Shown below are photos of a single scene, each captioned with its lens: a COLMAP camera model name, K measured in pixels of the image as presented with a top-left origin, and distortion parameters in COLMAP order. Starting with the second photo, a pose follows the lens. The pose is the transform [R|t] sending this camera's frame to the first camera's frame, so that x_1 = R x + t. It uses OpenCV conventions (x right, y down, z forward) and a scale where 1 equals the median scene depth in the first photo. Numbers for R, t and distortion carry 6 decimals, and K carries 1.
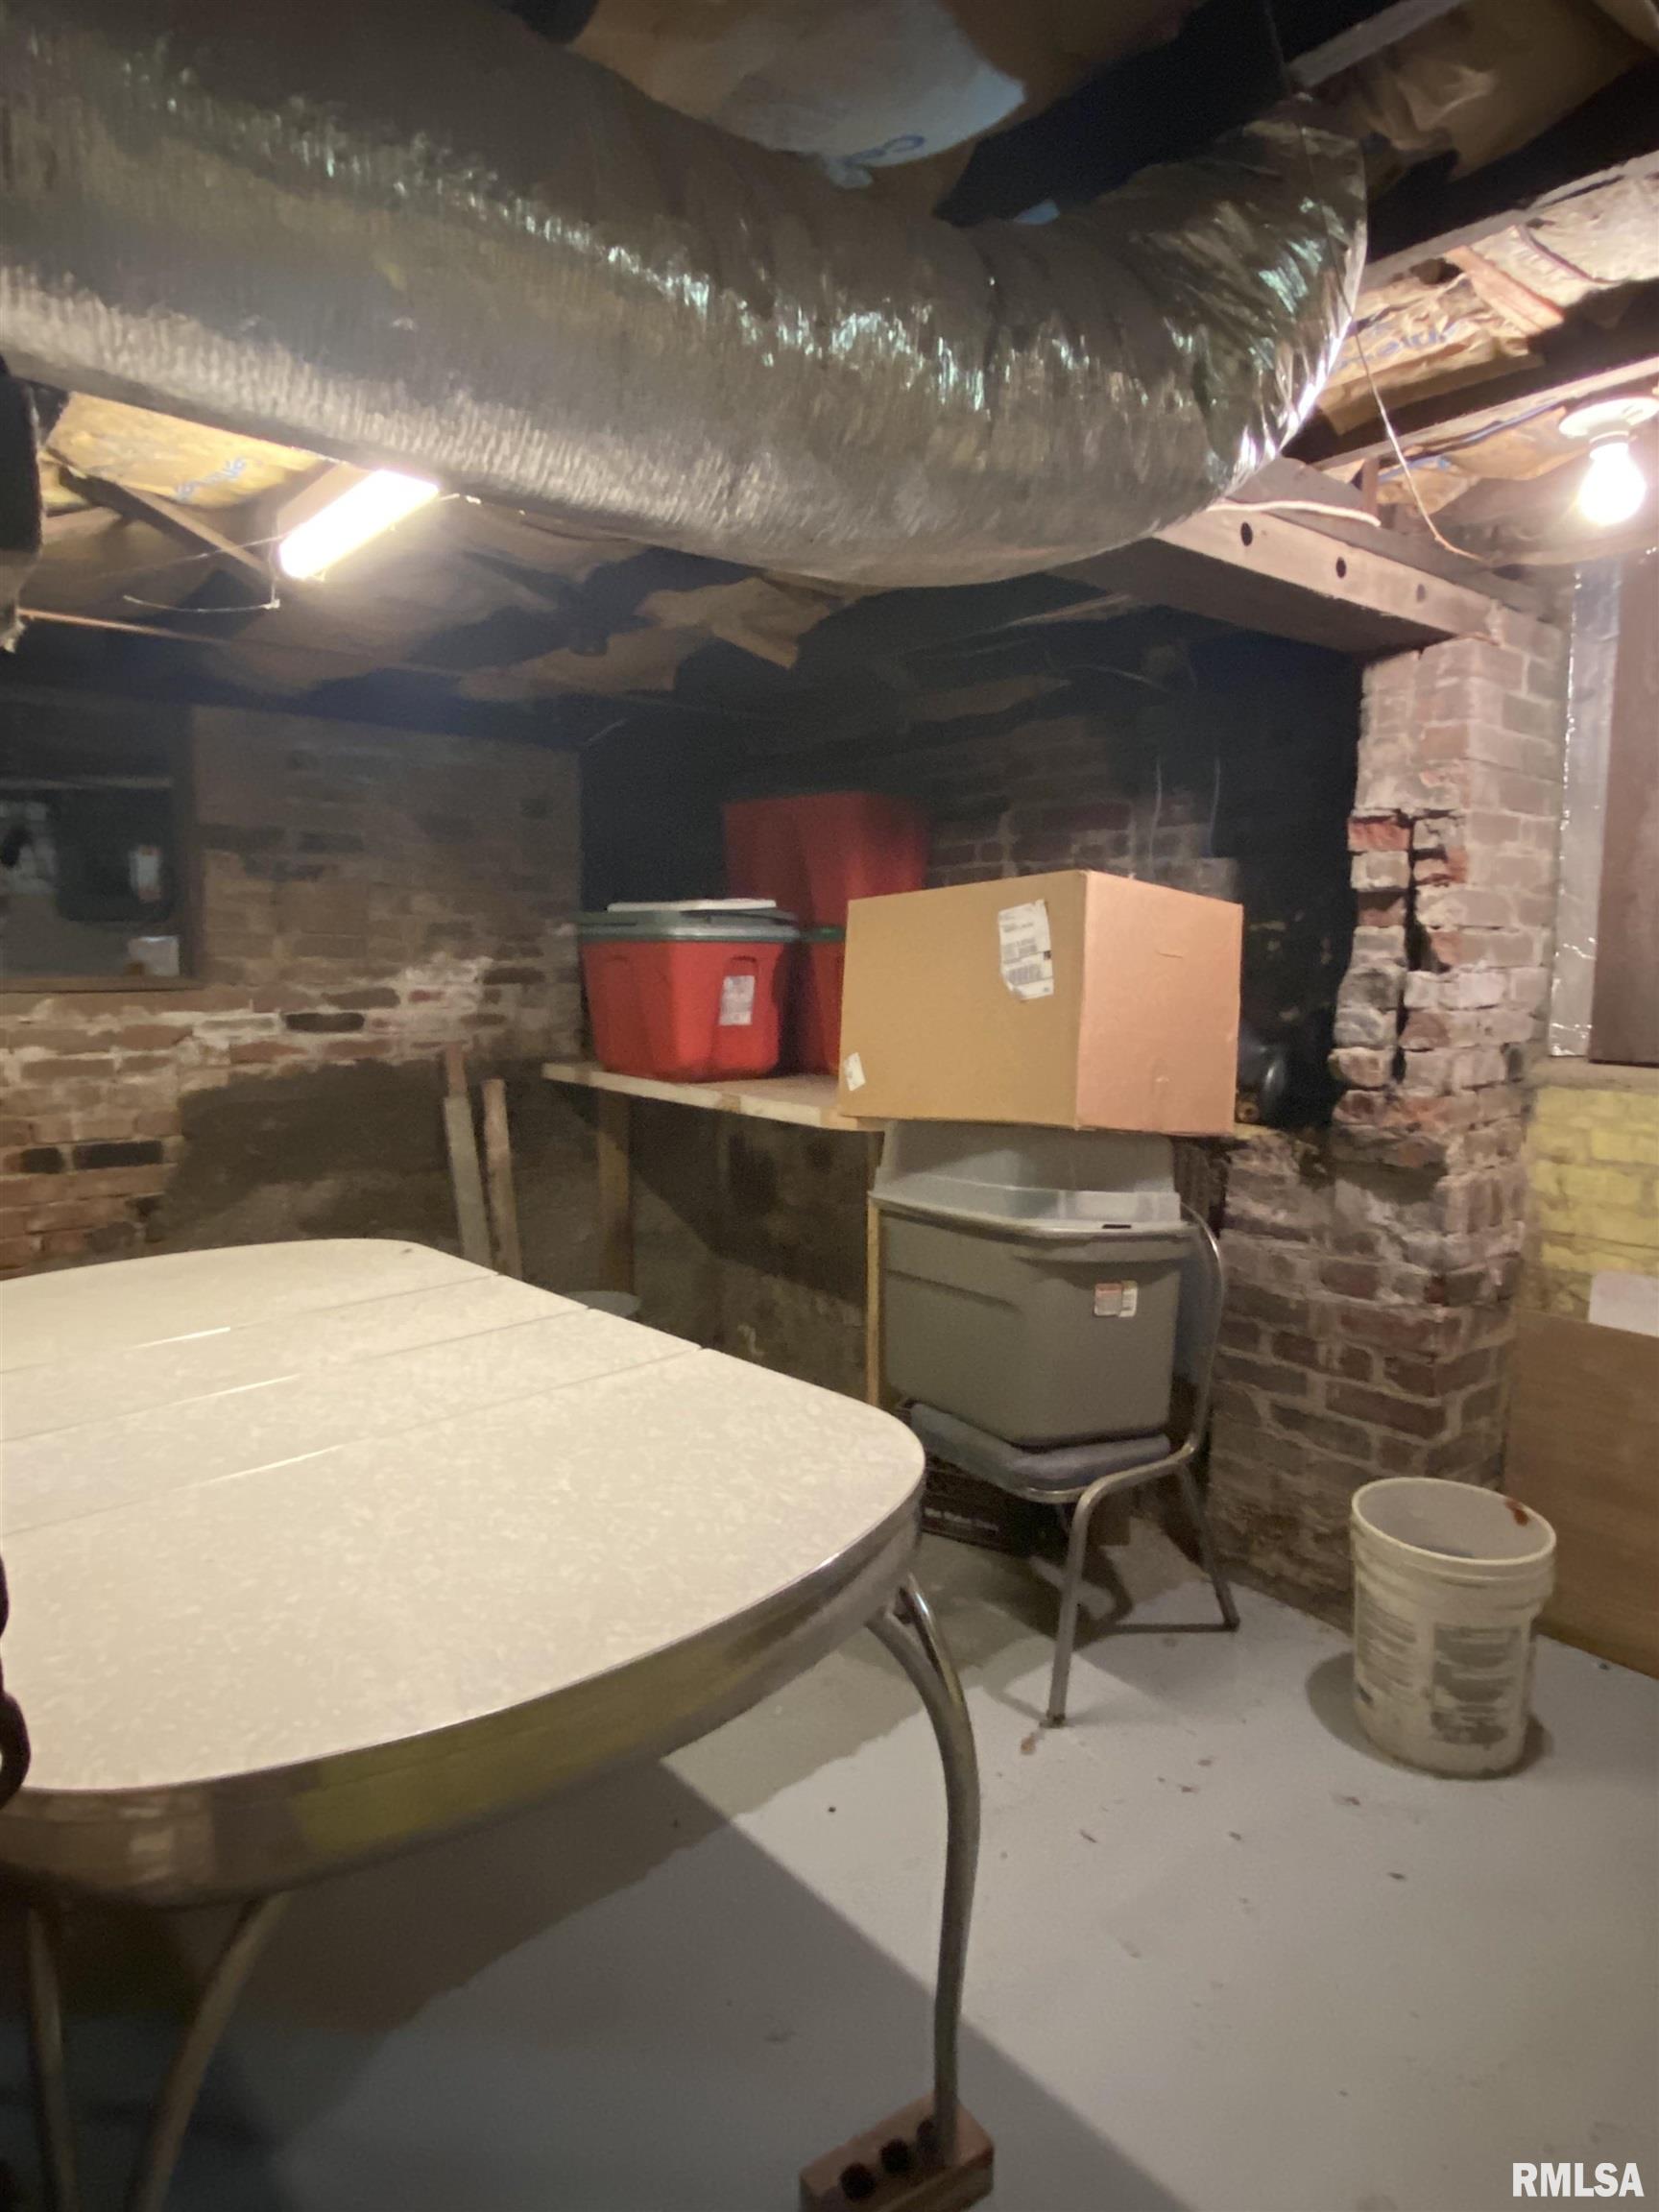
lens RADIAL K [[1314.1, 0, 818.8], [0, 1314.1, 1084.7], [0, 0, 1]] dist [0.009511, -0.008600]
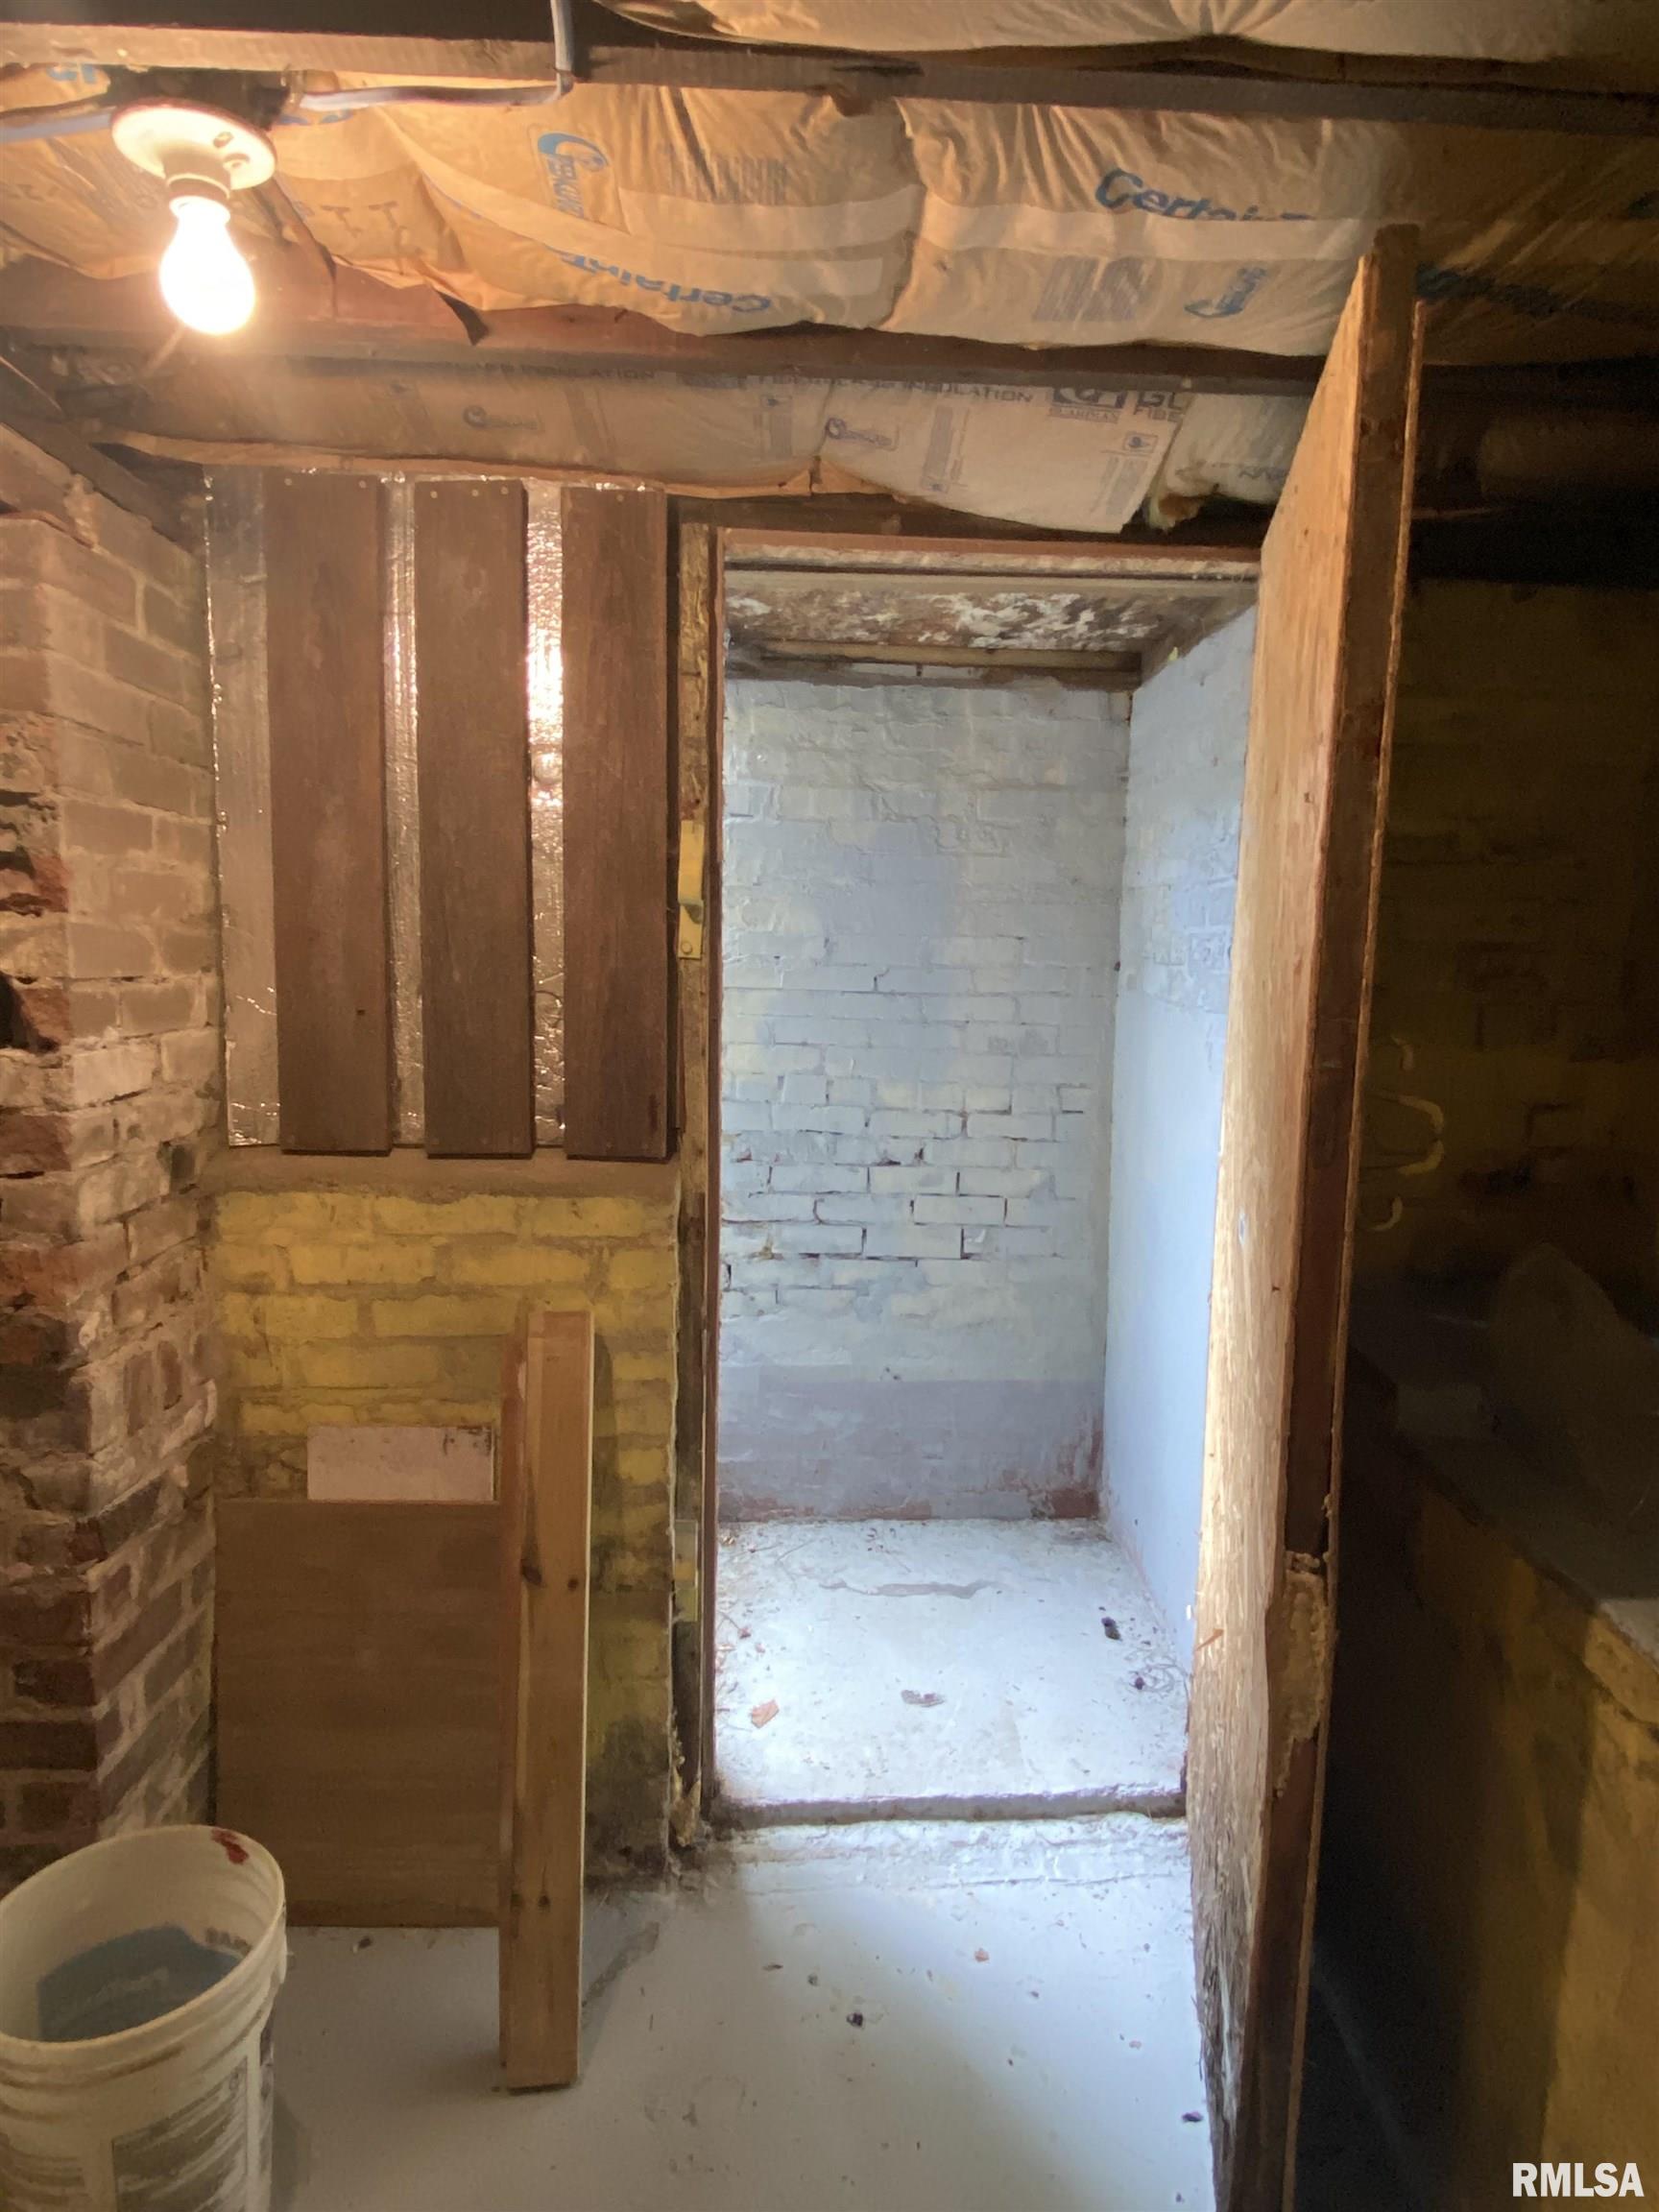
lens RADIAL K [[1314.1, 0, 820.8], [0, 1314.1, 1096.5], [0, 0, 1]] dist [0.009511, -0.008600]
pose [[0.622723, -0.078046, 0.778540, 0.203534], [0.065829, 0.996711, 0.047264, -0.066584], [-0.779668, 0.021818, 0.625813, 0.303213]]
